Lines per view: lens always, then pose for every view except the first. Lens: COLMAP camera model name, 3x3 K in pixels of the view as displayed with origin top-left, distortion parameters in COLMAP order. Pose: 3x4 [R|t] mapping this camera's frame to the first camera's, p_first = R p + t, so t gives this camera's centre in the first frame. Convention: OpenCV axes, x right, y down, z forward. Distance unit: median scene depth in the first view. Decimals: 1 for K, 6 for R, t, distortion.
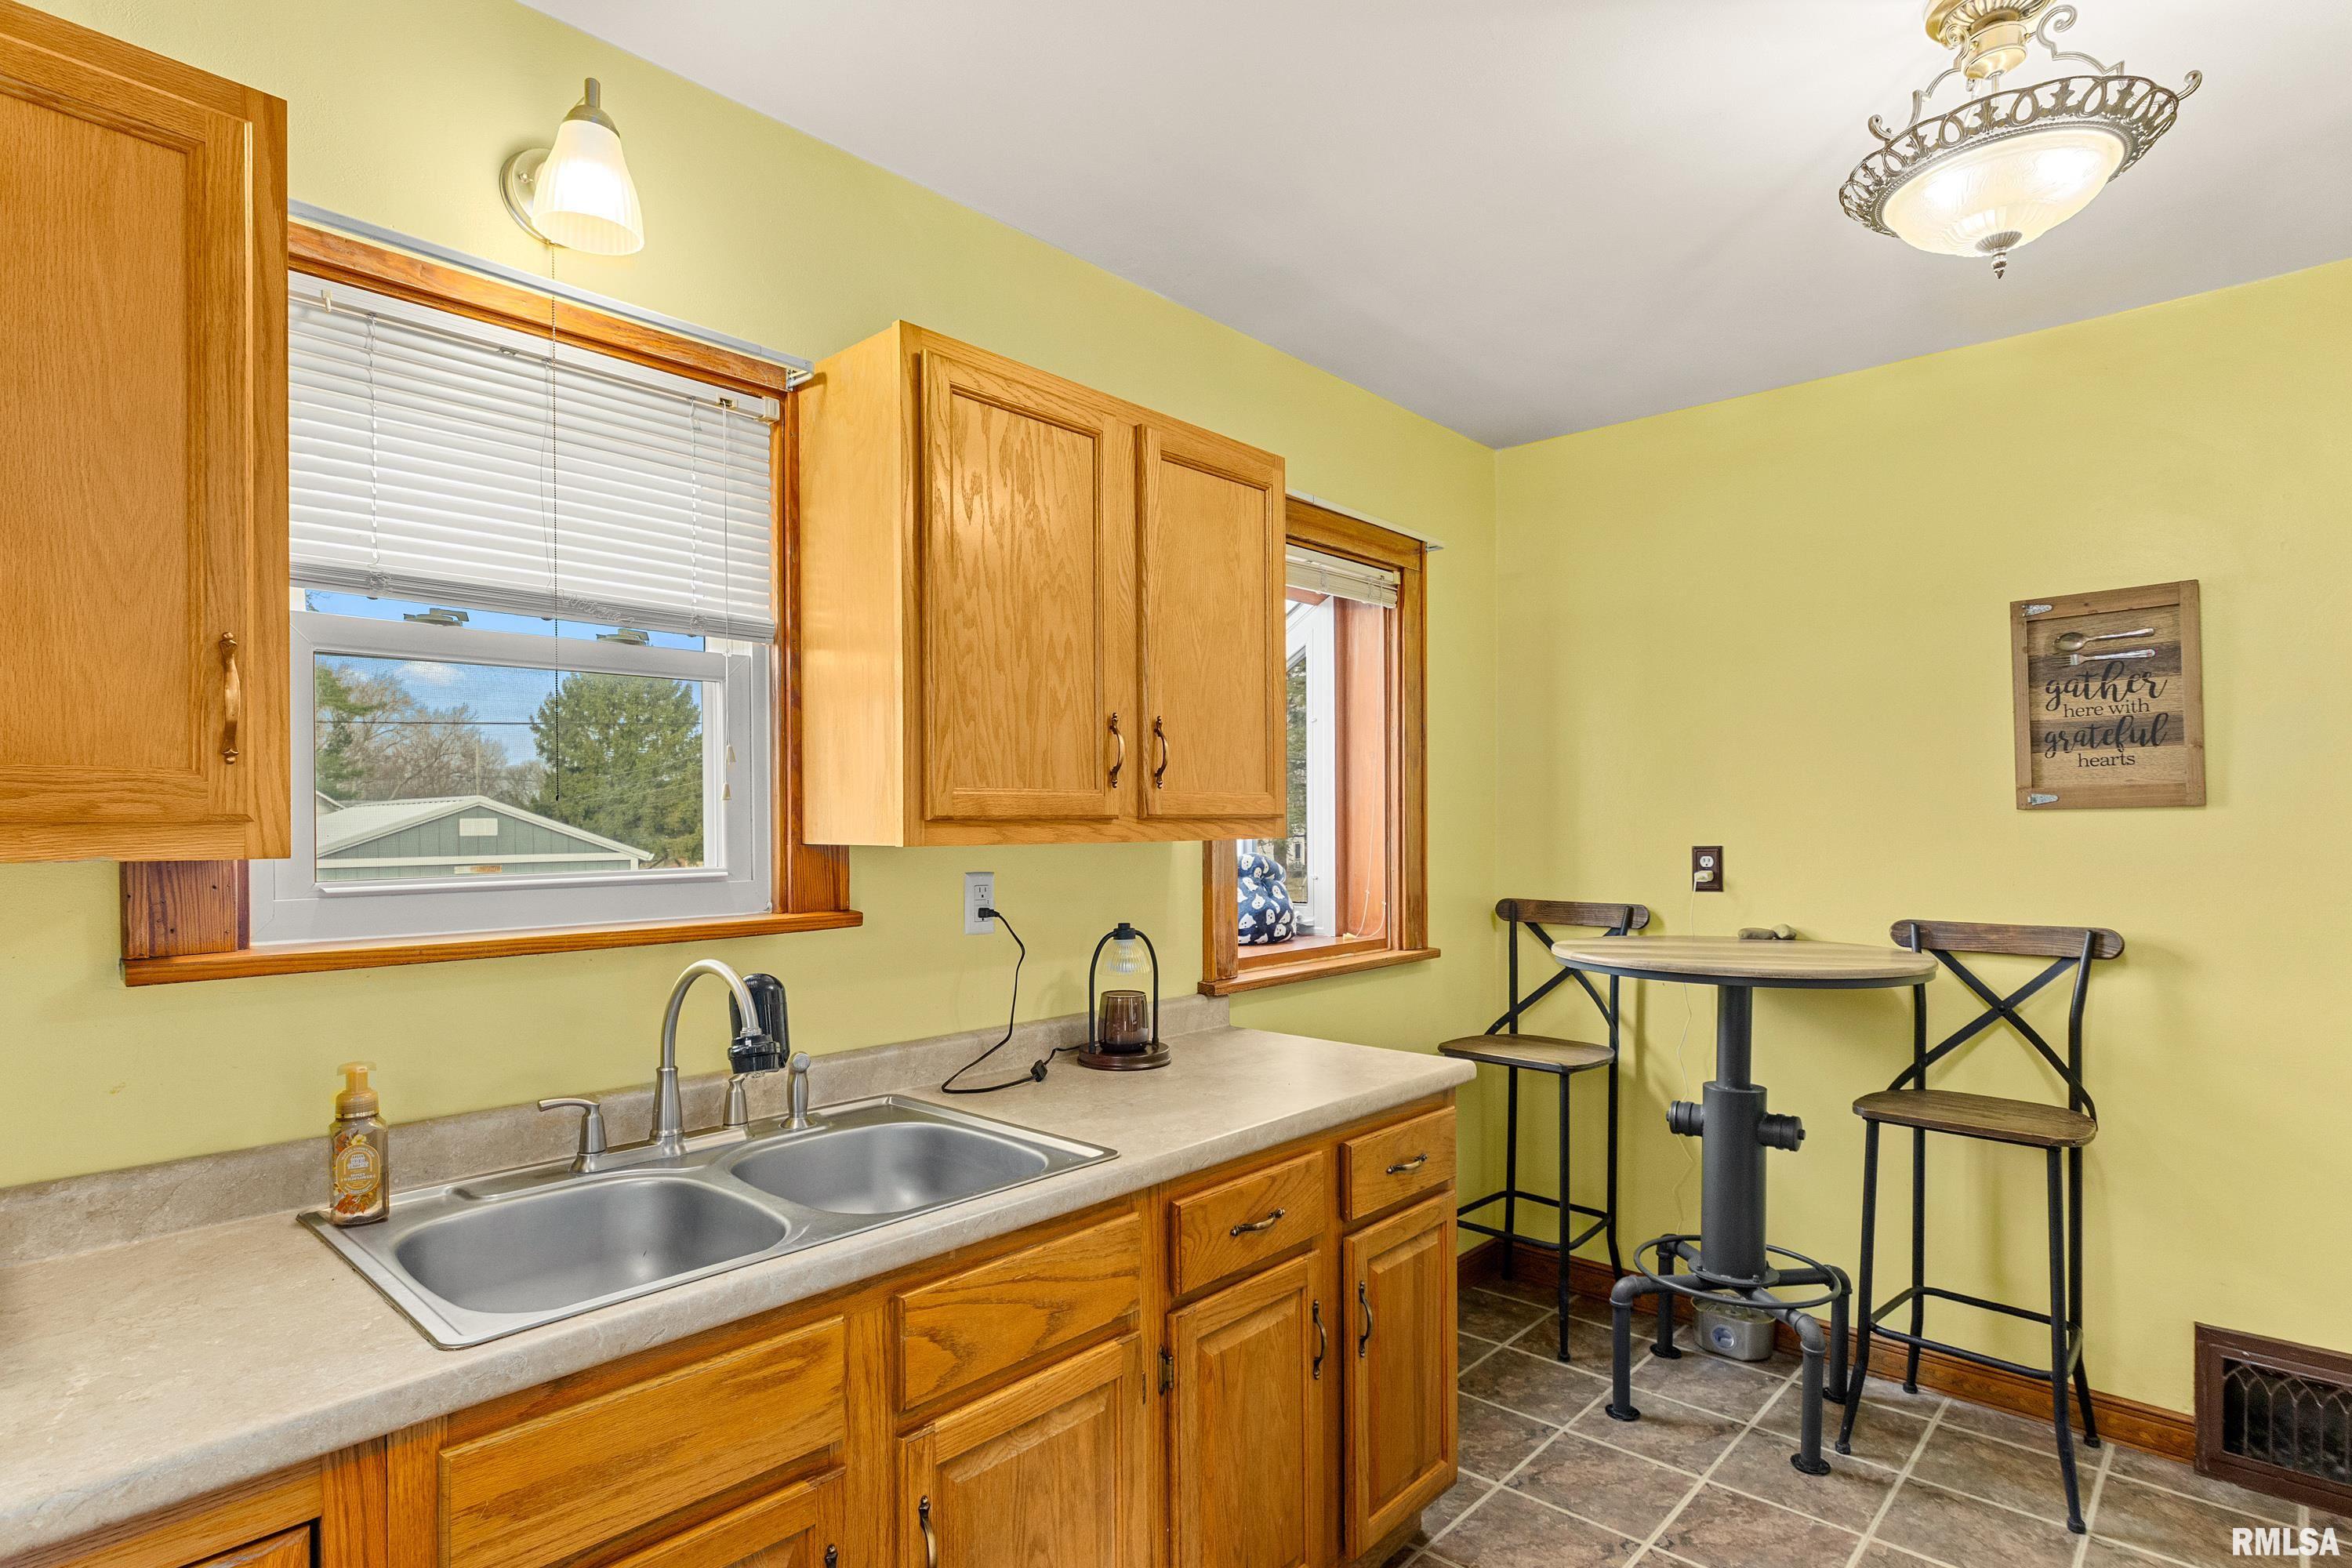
lens RADIAL K [[1192.8, 0, 1186.1], [0, 1192.8, 823.1], [0, 0, 1]] dist [-0.001566, -0.001316]
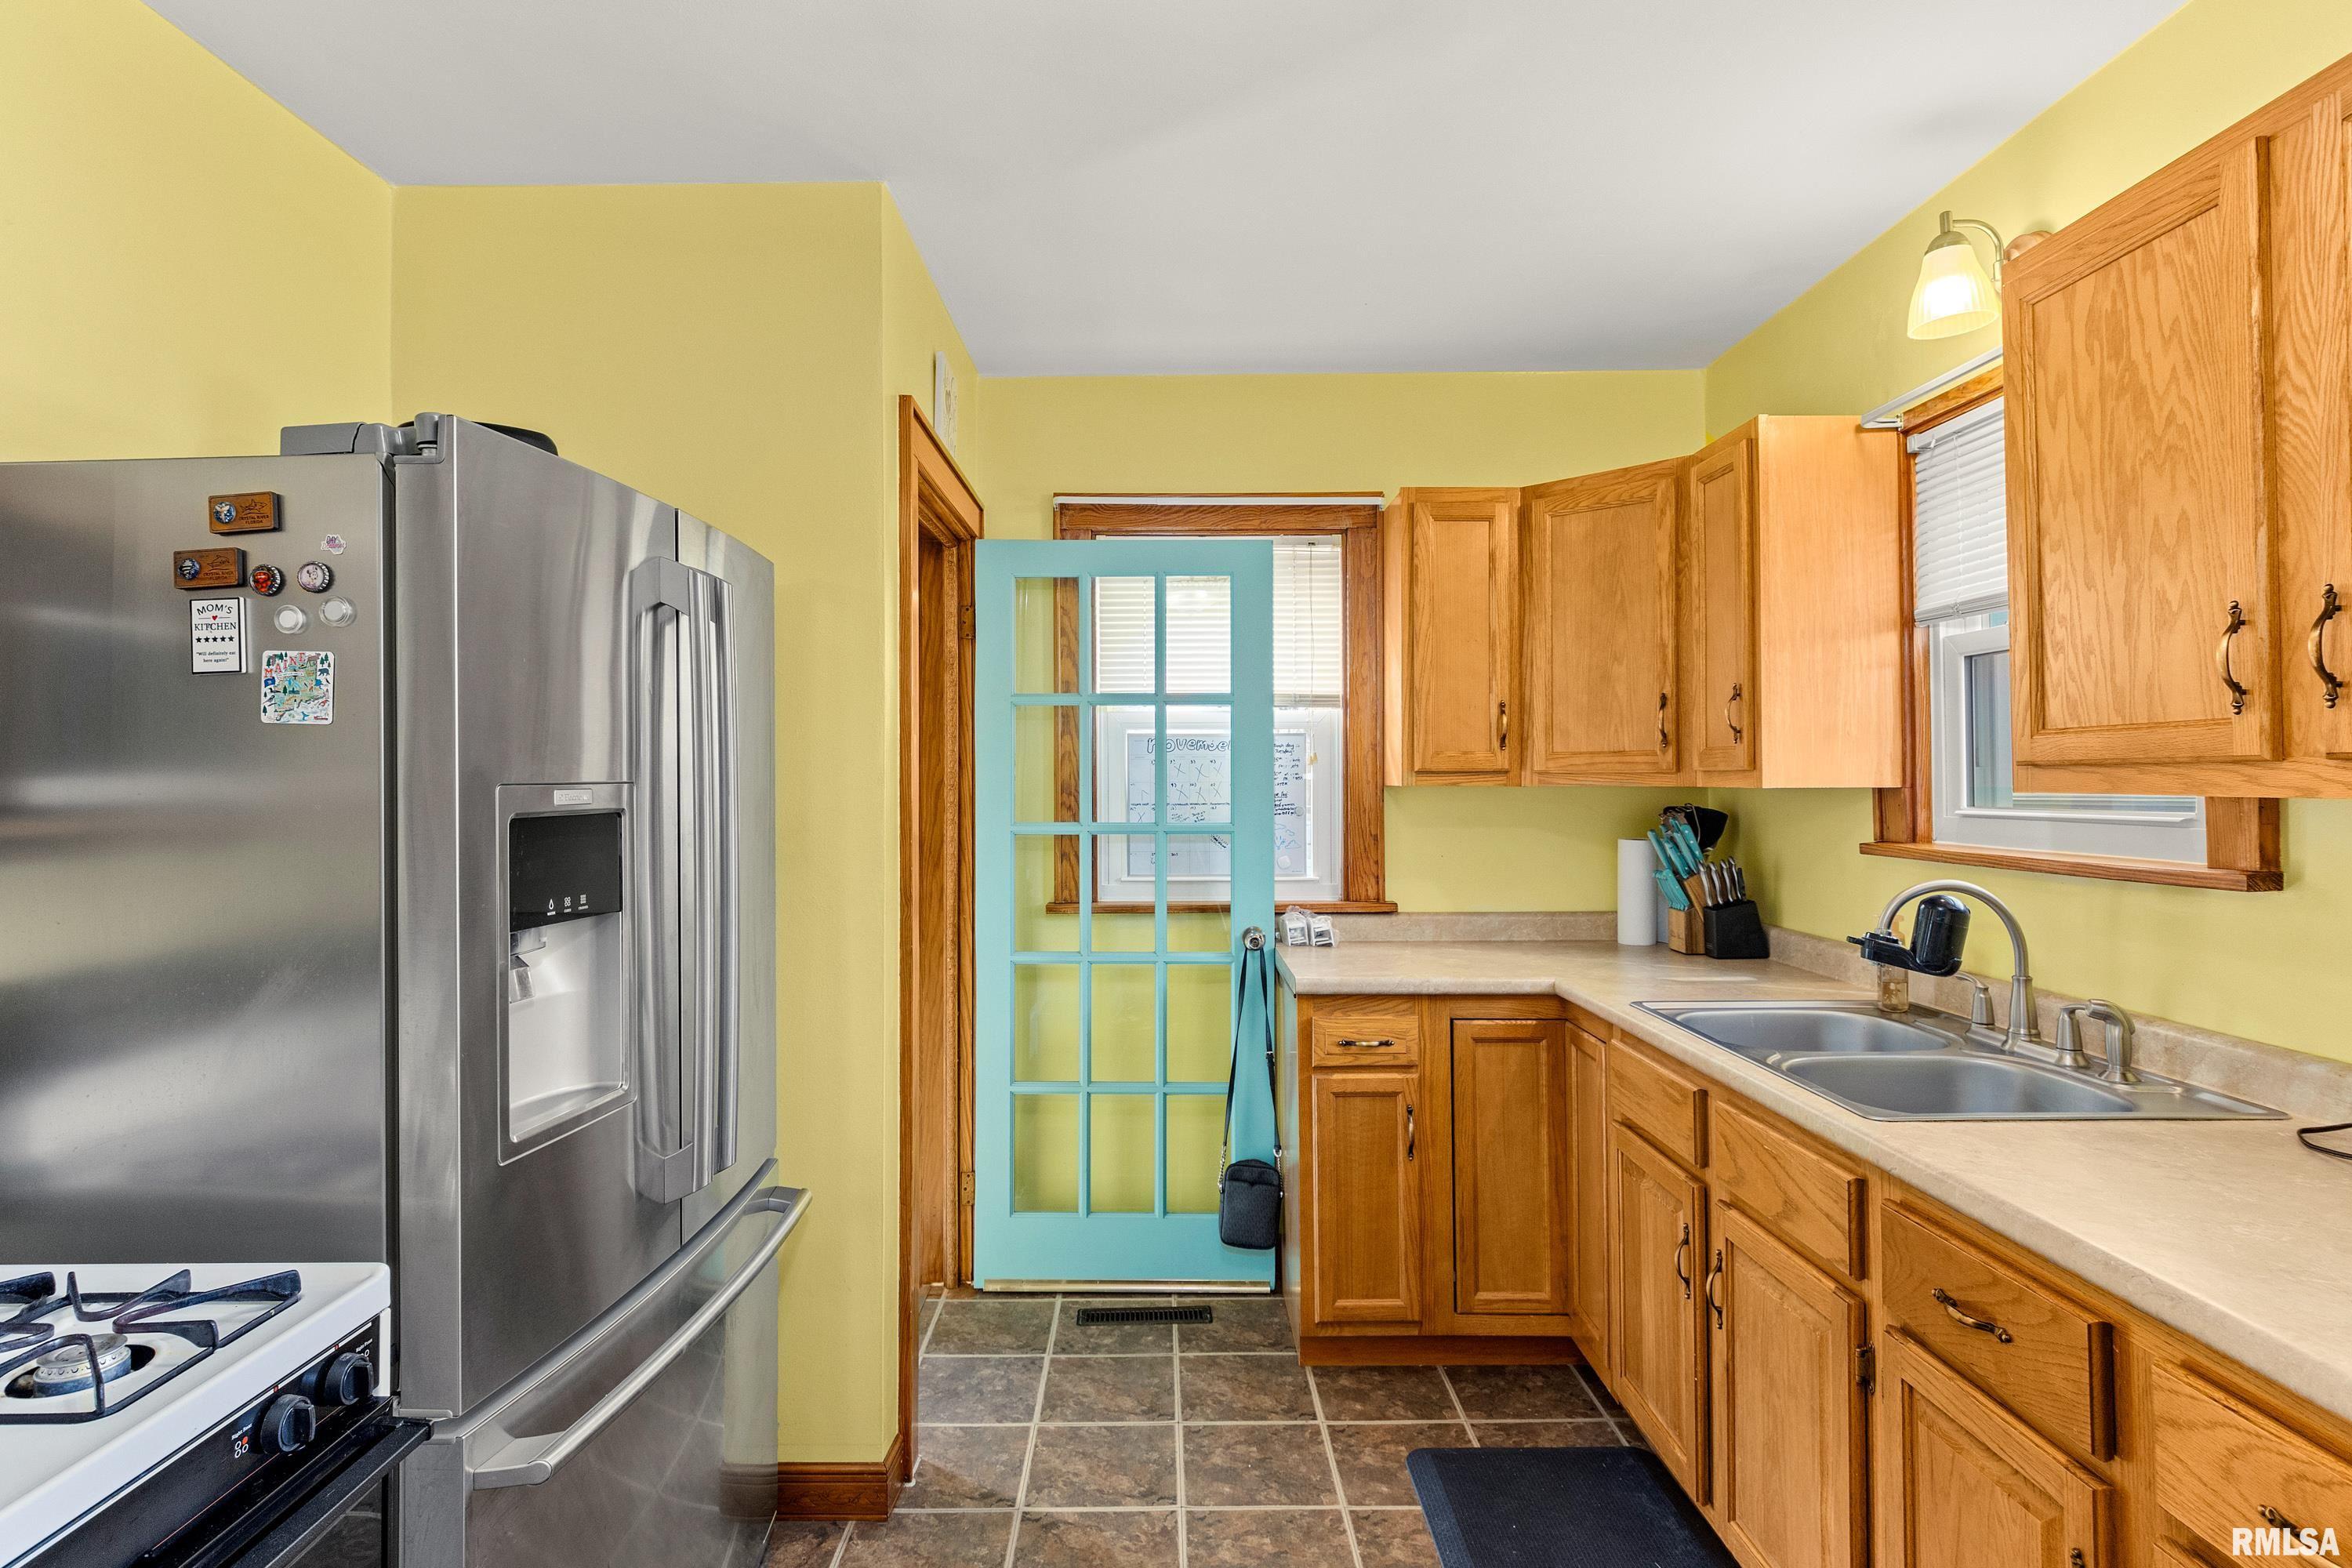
lens RADIAL K [[1217.2, 0, 1157.1], [0, 1217.2, 760.4], [0, 0, 1]] dist [0.002751, -0.000764]
pose [[-0.737062, -0.000951, -0.675824, 0.611865], [0.009210, 0.999892, -0.011451, -0.001475], [0.675762, -0.014665, -0.736974, 0.799740]]
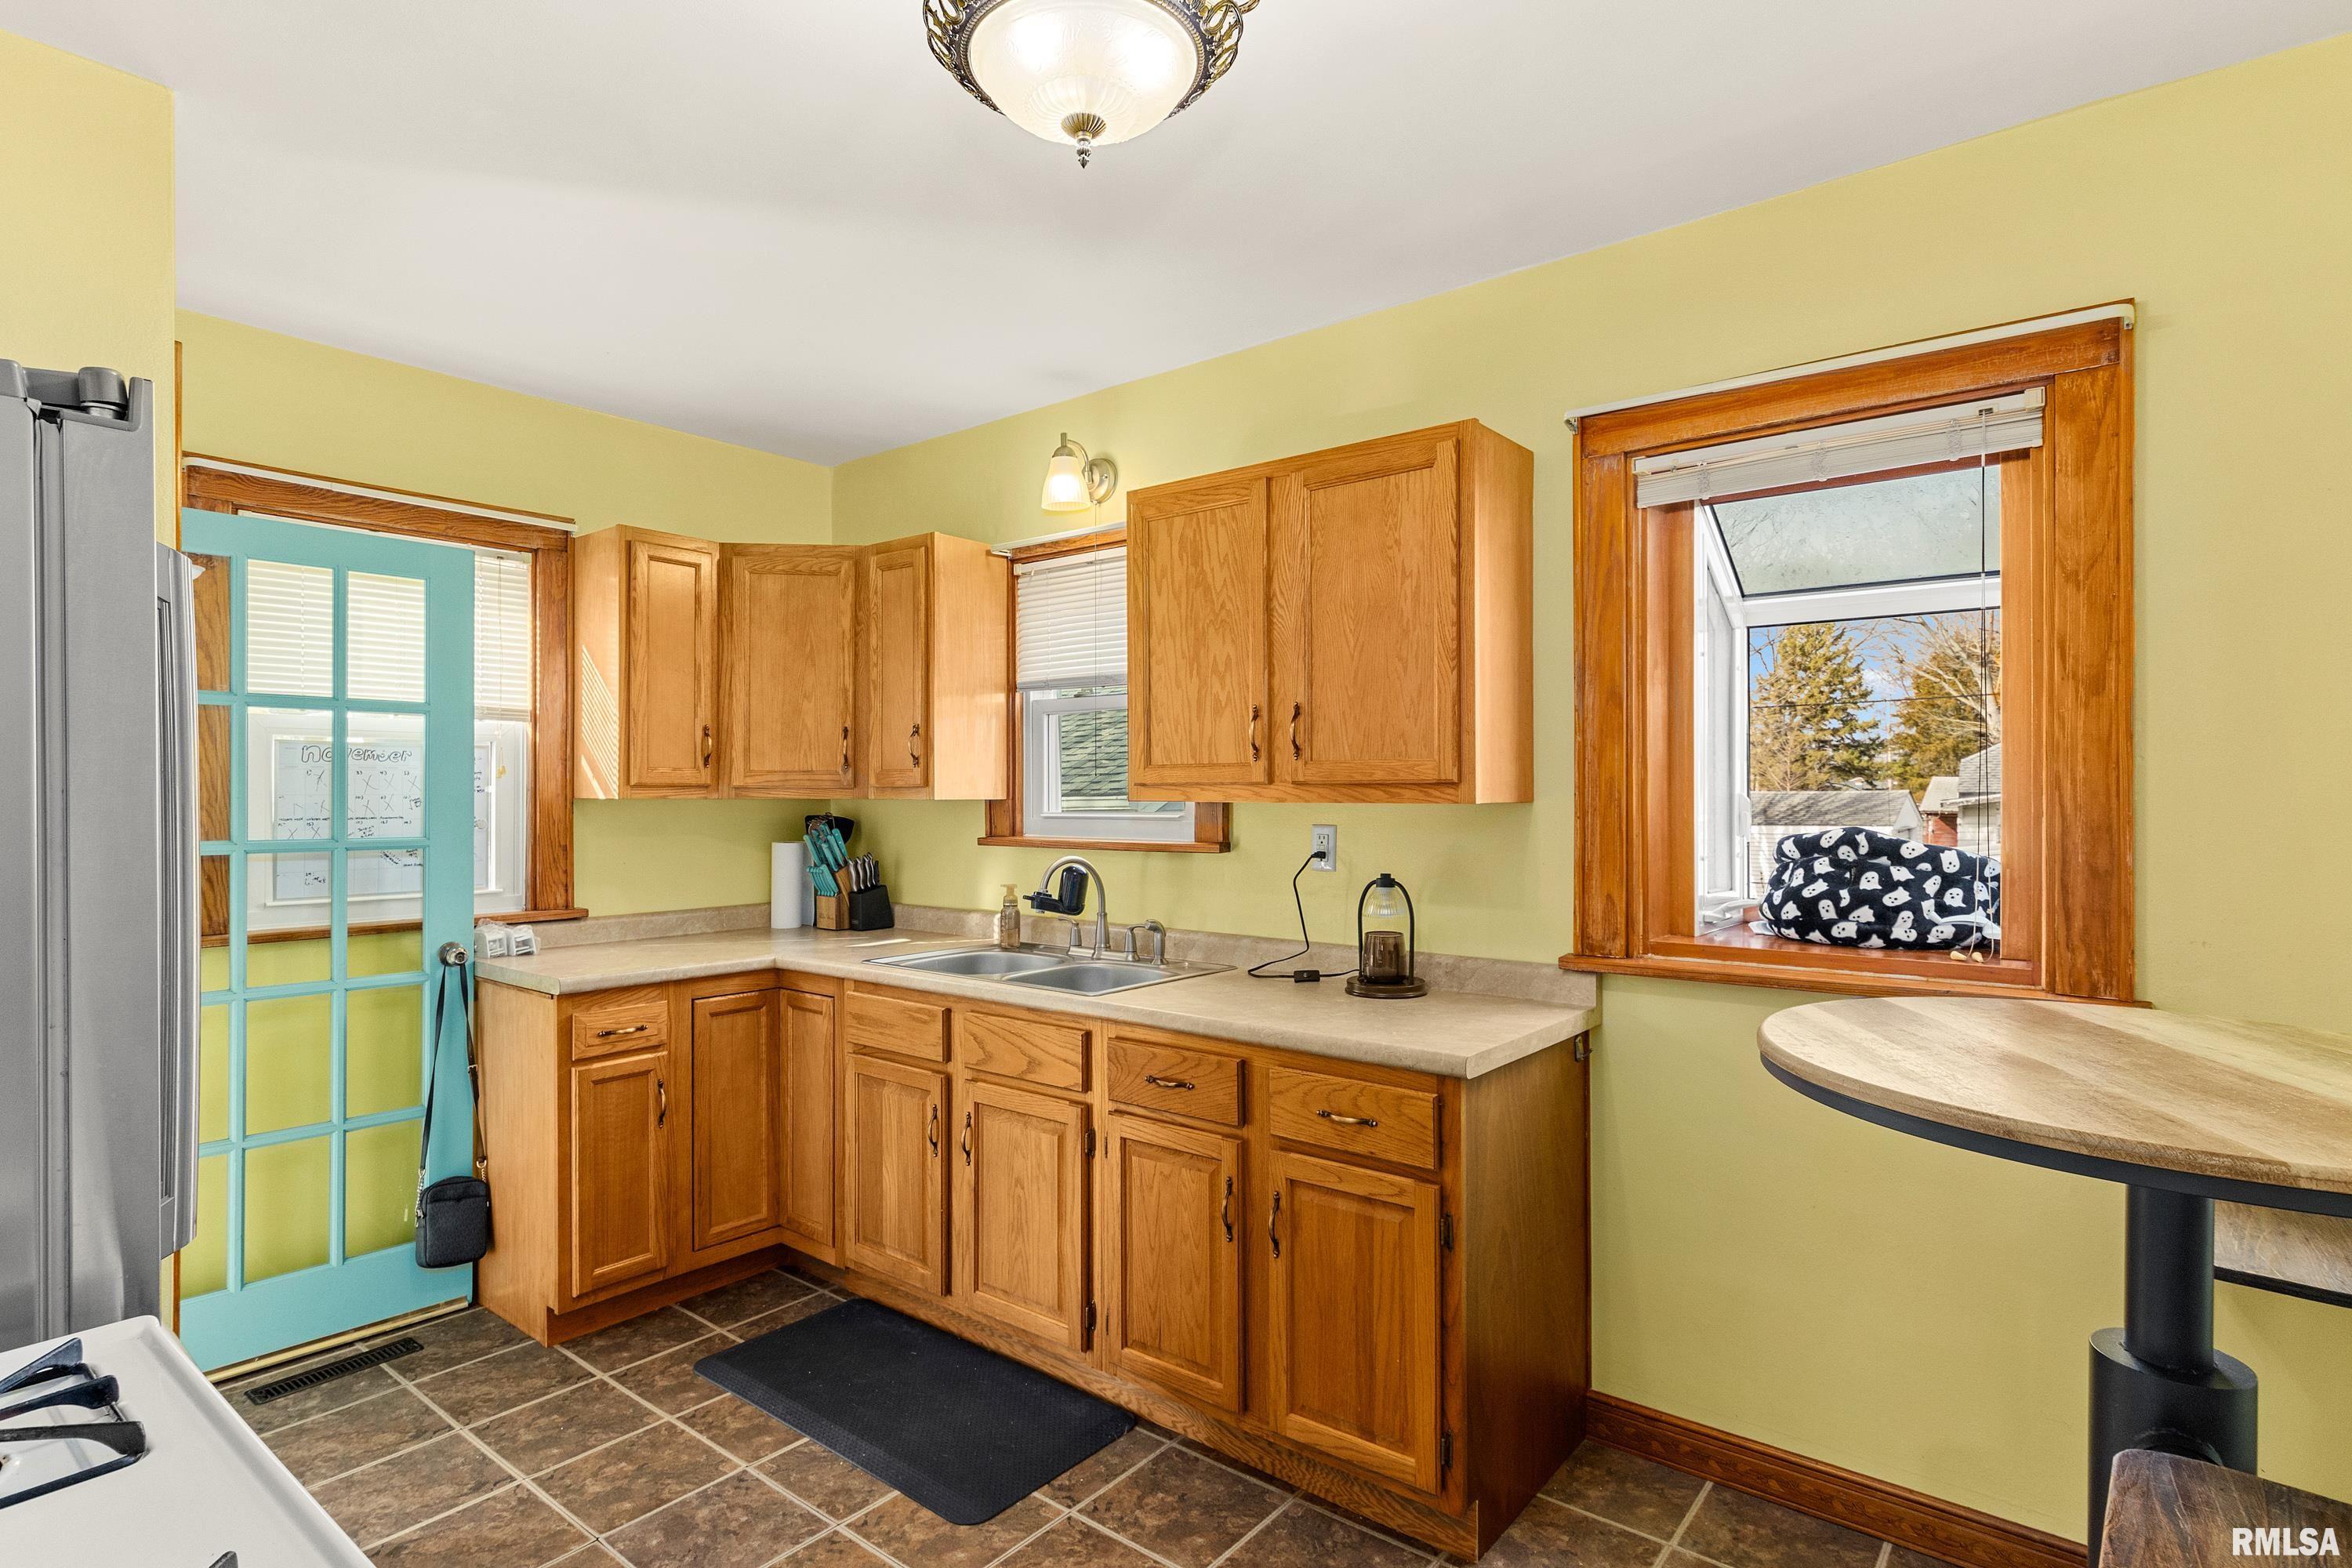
lens RADIAL K [[1205.7, 0, 1160.1], [0, 1205.7, 795.0], [0, 0, 1]] dist [0.003130, -0.001592]
pose [[0.058846, 0.007834, -0.998236, 0.932801], [0.000130, 0.999969, 0.007855, -0.001876], [0.998267, -0.000592, 0.058843, 0.596533]]
